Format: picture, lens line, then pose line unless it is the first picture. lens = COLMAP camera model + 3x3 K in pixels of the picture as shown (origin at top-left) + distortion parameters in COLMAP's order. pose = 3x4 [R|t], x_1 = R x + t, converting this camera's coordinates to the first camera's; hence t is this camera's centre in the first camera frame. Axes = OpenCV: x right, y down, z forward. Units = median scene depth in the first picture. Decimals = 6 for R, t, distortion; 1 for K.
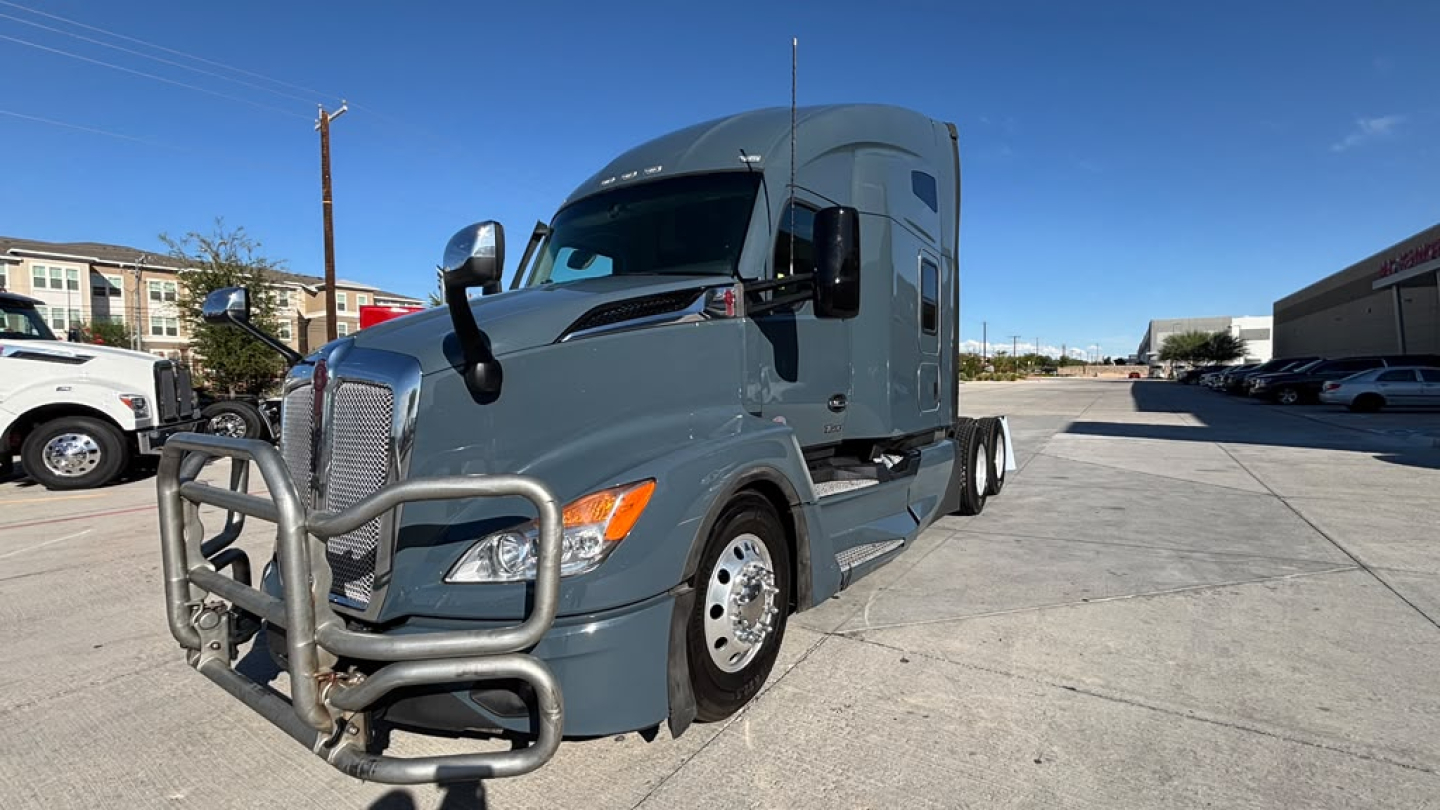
lens RADIAL K [[609.8, 0, 717.9], [0, 609.8, 368.7], [0, 0, 1]] dist [0.000696, 0.000226]
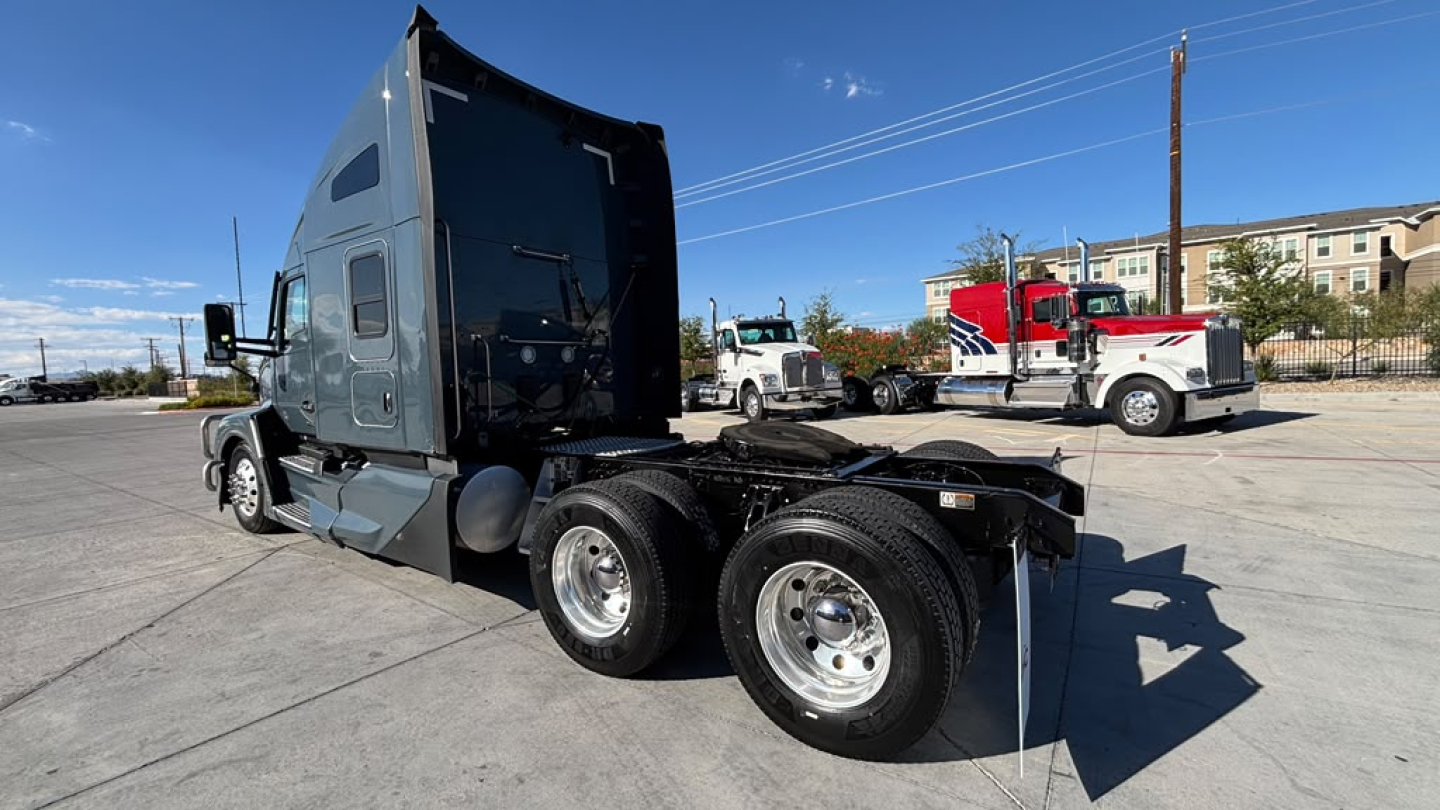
lens RADIAL K [[583.7, 0, 726.0], [0, 583.7, 387.1], [0, 0, 1]] dist [-0.002063, -0.000111]
pose [[-0.003213, 0.043767, -0.999037, 1.270299], [0.055193, 0.997527, 0.043524, 0.003257], [0.998471, -0.055000, -0.005620, 1.625585]]
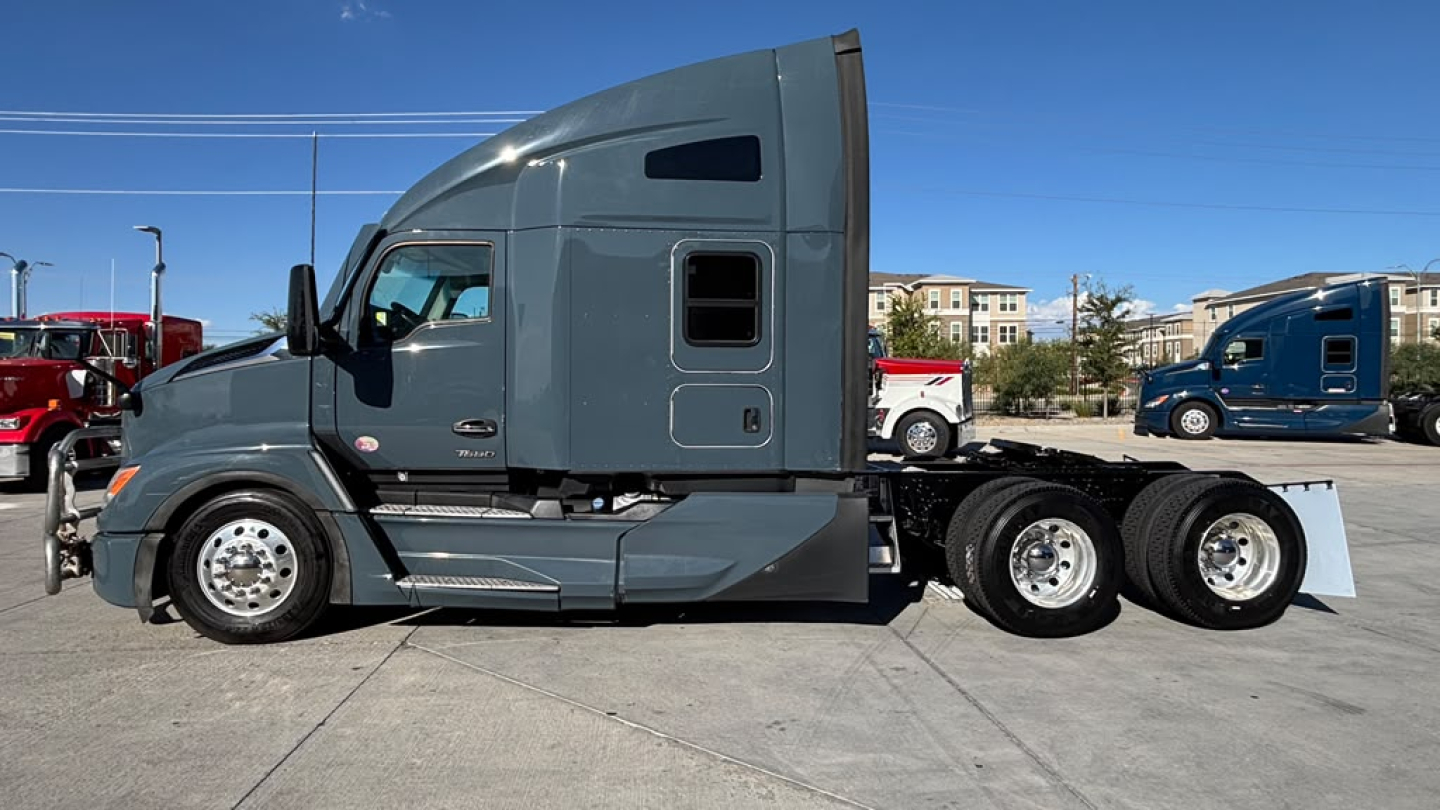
lens RADIAL K [[766.5, 0, 716.1], [0, 766.5, 385.6], [0, 0, 1]] dist [-0.002582, -0.000681]
pose [[0.617458, 0.006093, -0.786581, 1.170953], [0.010283, 0.999822, 0.015816, -0.025367], [0.786537, -0.017854, 0.617285, 0.444906]]
